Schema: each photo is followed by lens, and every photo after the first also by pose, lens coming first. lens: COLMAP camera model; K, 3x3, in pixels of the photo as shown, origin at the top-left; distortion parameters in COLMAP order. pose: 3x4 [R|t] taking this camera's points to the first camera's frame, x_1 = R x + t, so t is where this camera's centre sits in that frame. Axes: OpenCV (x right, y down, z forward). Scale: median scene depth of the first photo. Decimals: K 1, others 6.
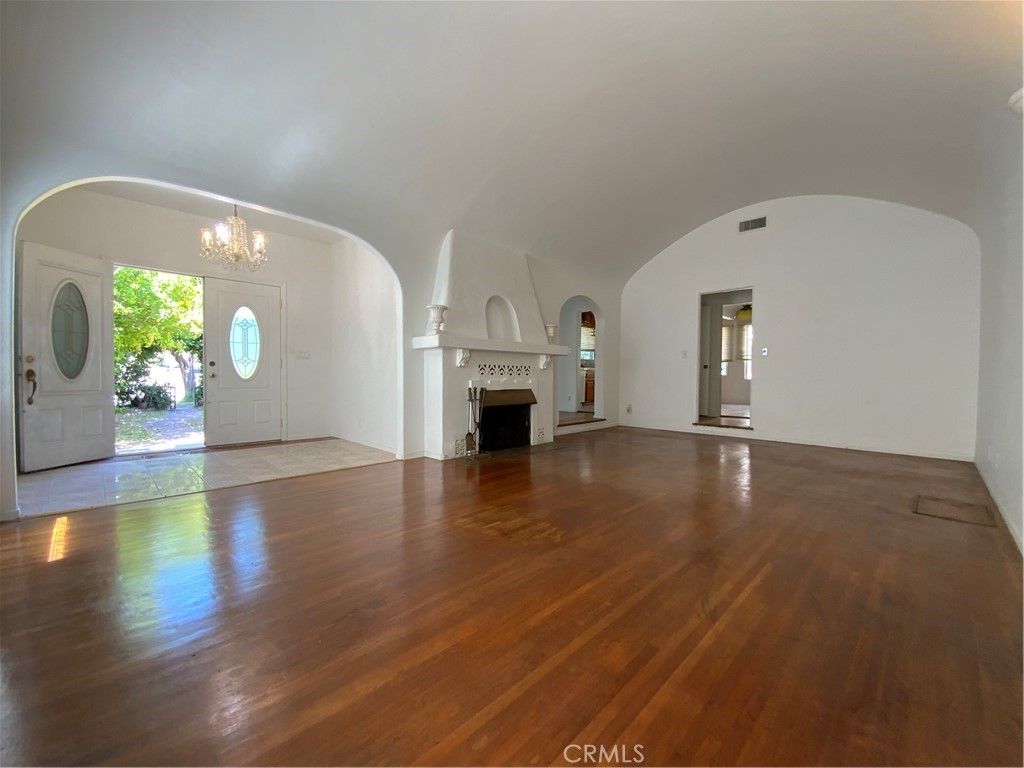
lens RADIAL K [[420.9, 0, 509.0], [0, 420.9, 383.8], [0, 0, 1]] dist [0.007132, -0.005035]
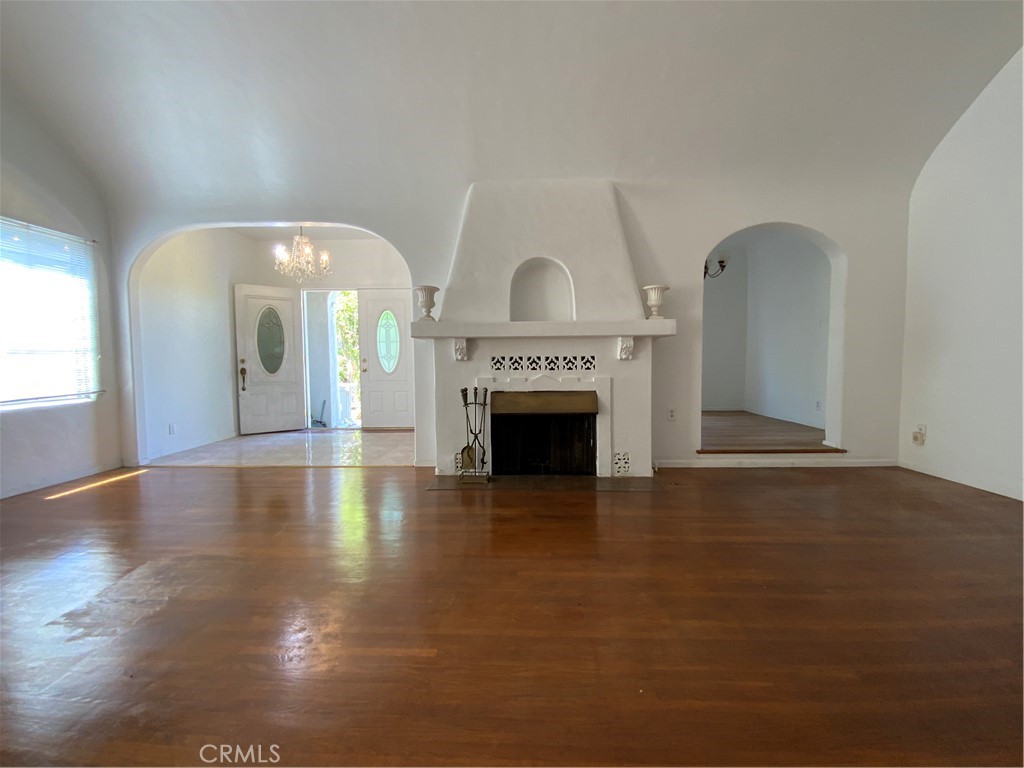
lens RADIAL K [[420.9, 0, 510.8], [0, 420.9, 381.4], [0, 0, 1]] dist [0.007132, -0.005035]
pose [[0.680624, 0.021260, -0.732324, 0.483107], [-0.002779, 0.999647, 0.026437, -0.021140], [0.732627, -0.015958, 0.680443, 0.495858]]
